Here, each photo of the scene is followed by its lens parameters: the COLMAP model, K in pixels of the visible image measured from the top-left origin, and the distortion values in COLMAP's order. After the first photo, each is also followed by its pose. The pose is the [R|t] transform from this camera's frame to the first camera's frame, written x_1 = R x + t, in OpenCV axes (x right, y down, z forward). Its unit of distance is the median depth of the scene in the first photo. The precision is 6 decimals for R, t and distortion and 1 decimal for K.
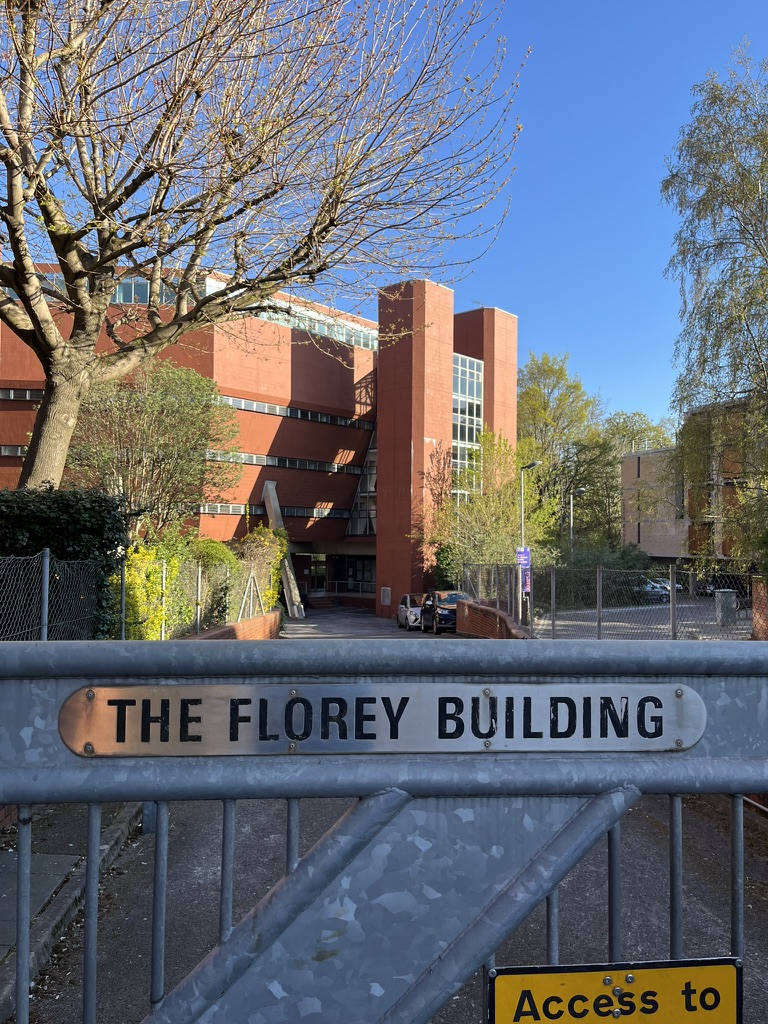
lens RADIAL K [[752.5, 0, 384.0], [0, 752.5, 512.0], [0, 0, 1]] dist [0.002914, 0.000744]
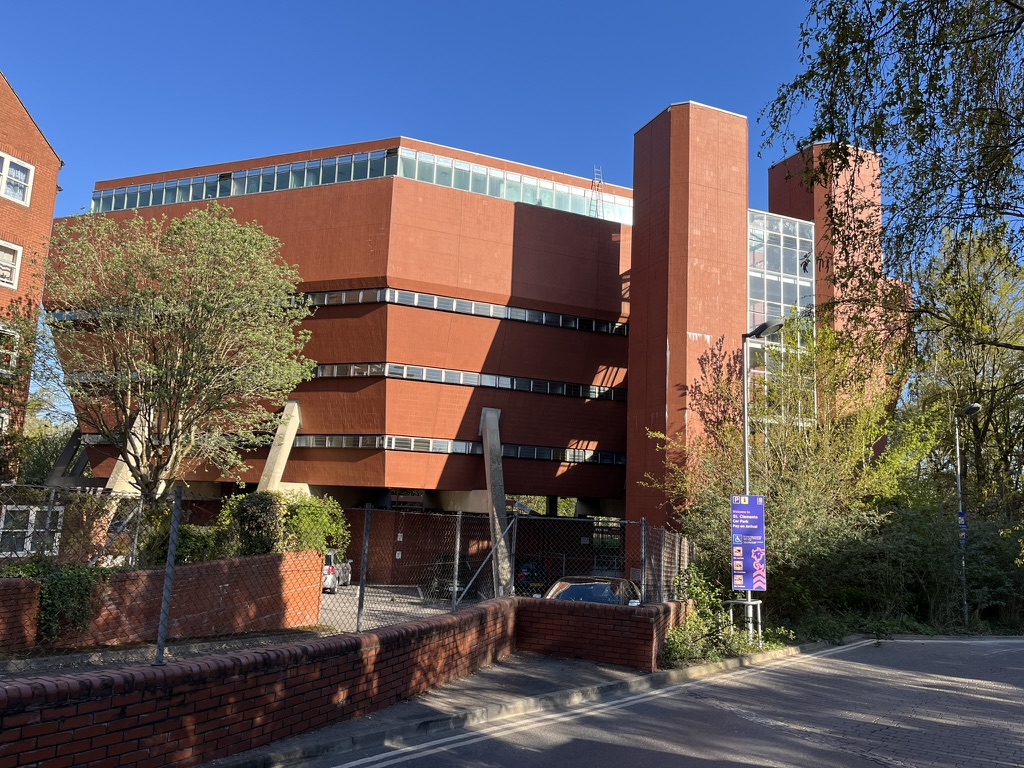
lens RADIAL K [[752.5, 0, 512.0], [0, 752.5, 384.0], [0, 0, 1]] dist [0.002914, 0.000744]
pose [[0.904532, -0.036733, -0.424820, 0.183587], [-0.019467, 0.991686, -0.127198, 0.028747], [0.425960, 0.123325, 0.896297, 0.353696]]
